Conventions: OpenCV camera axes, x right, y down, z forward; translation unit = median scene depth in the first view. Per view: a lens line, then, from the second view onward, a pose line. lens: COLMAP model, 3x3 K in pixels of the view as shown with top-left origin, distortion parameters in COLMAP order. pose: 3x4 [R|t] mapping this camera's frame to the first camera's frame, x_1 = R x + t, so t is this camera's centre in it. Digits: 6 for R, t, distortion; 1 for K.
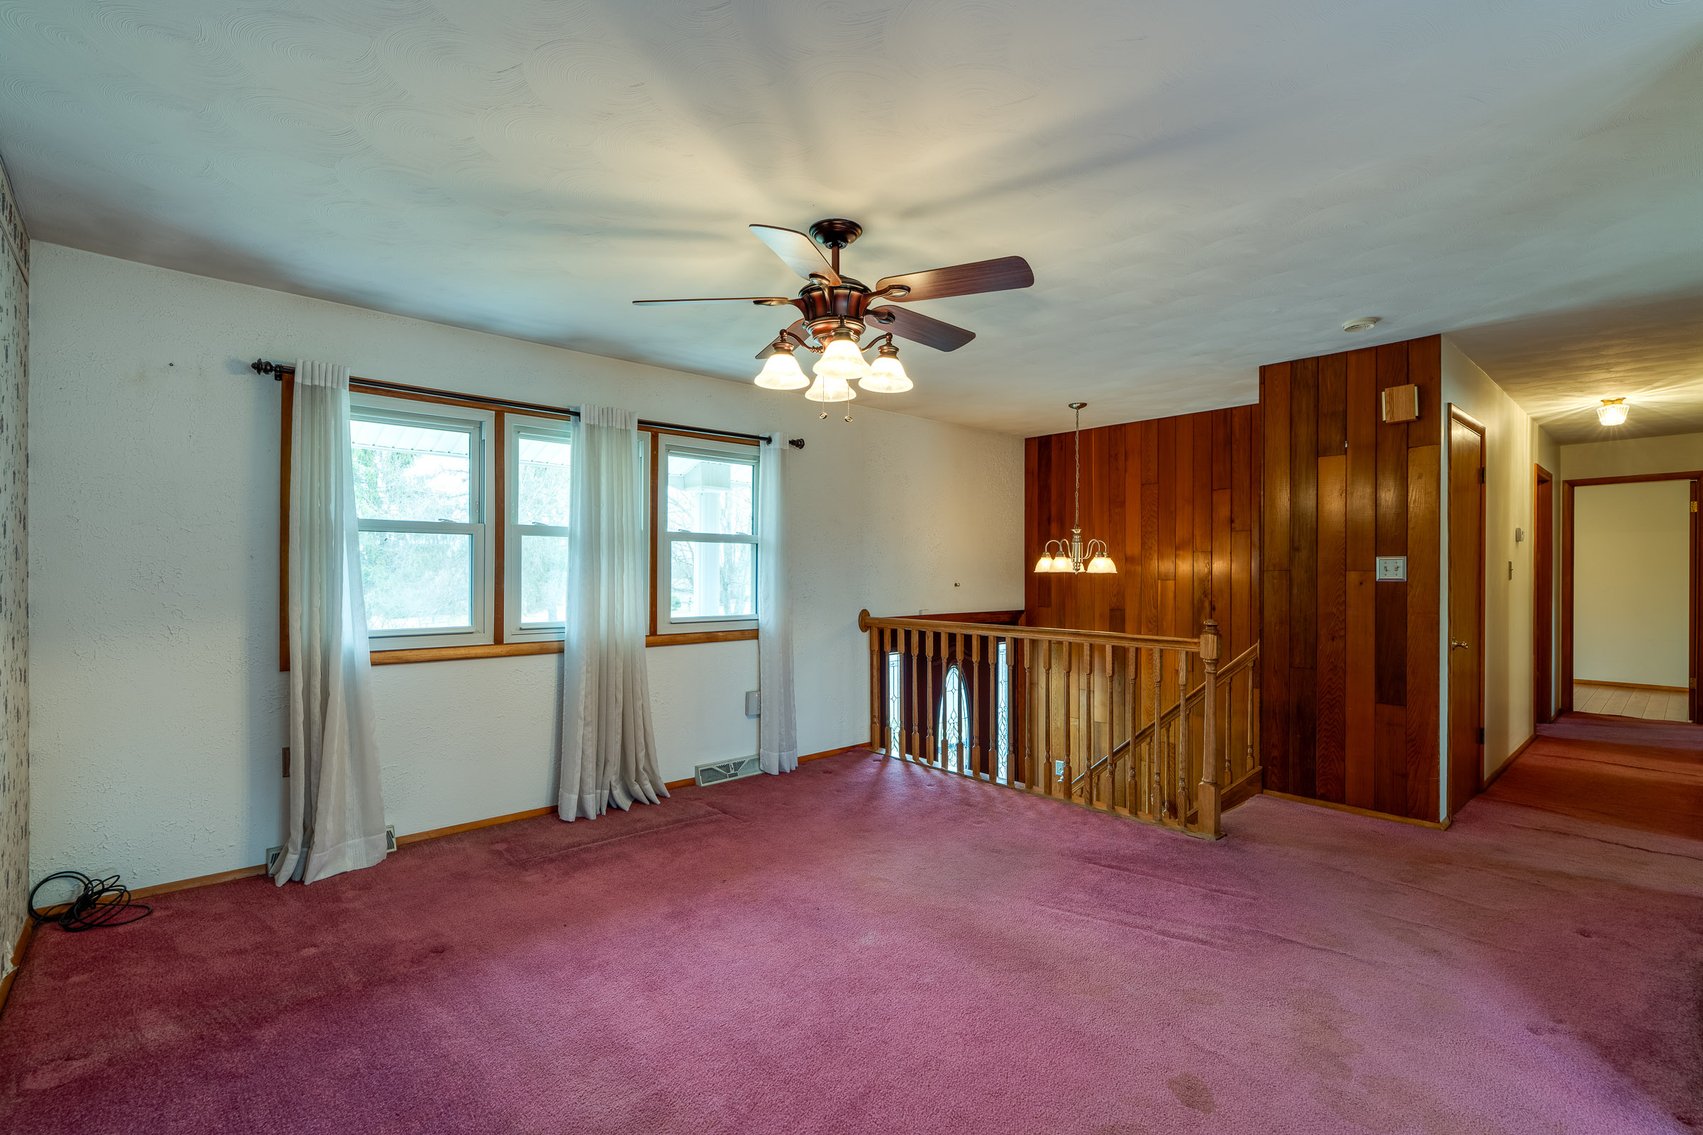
lens RADIAL K [[772.9, 0, 847.0], [0, 772.9, 580.6], [0, 0, 1]] dist [-0.009955, 0.004092]
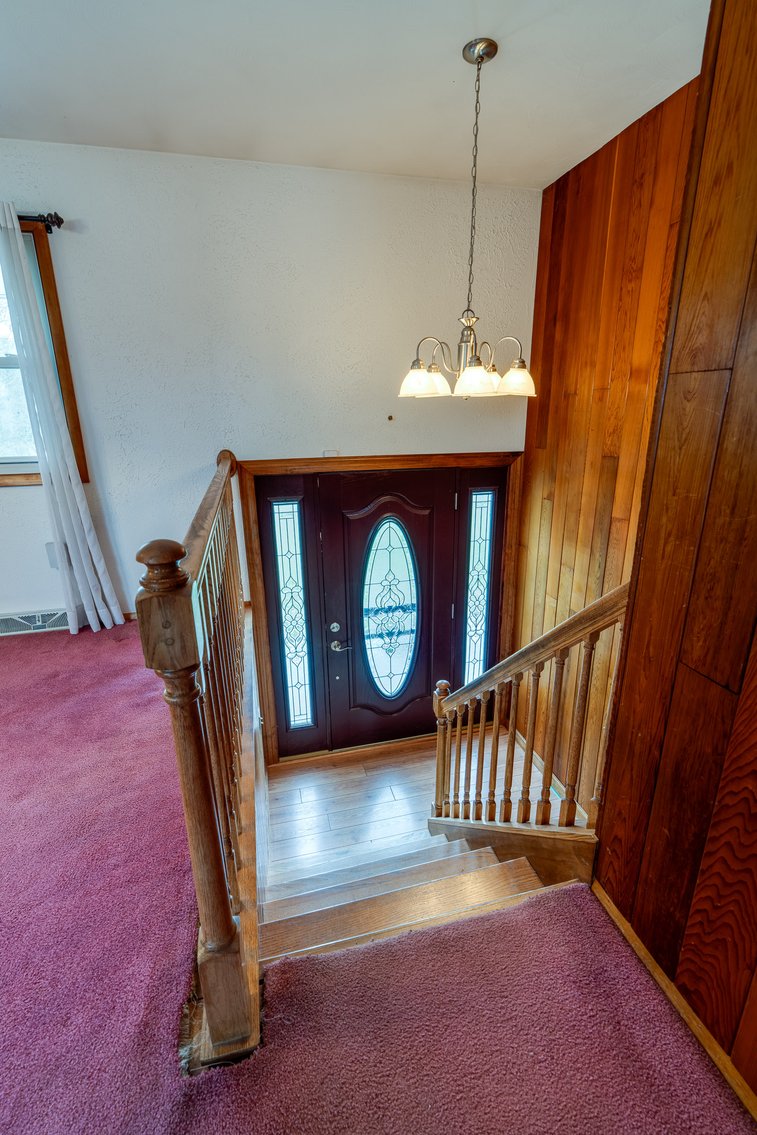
lens RADIAL K [[513.1, 0, 378.0], [0, 513.1, 572.9], [0, 0, 1]] dist [-0.000572, 0.000096]
pose [[0.886826, 0.131321, -0.443051, 0.513570], [0.005542, 0.955679, 0.294358, 0.003590], [0.462070, -0.263500, 0.846794, 0.695622]]
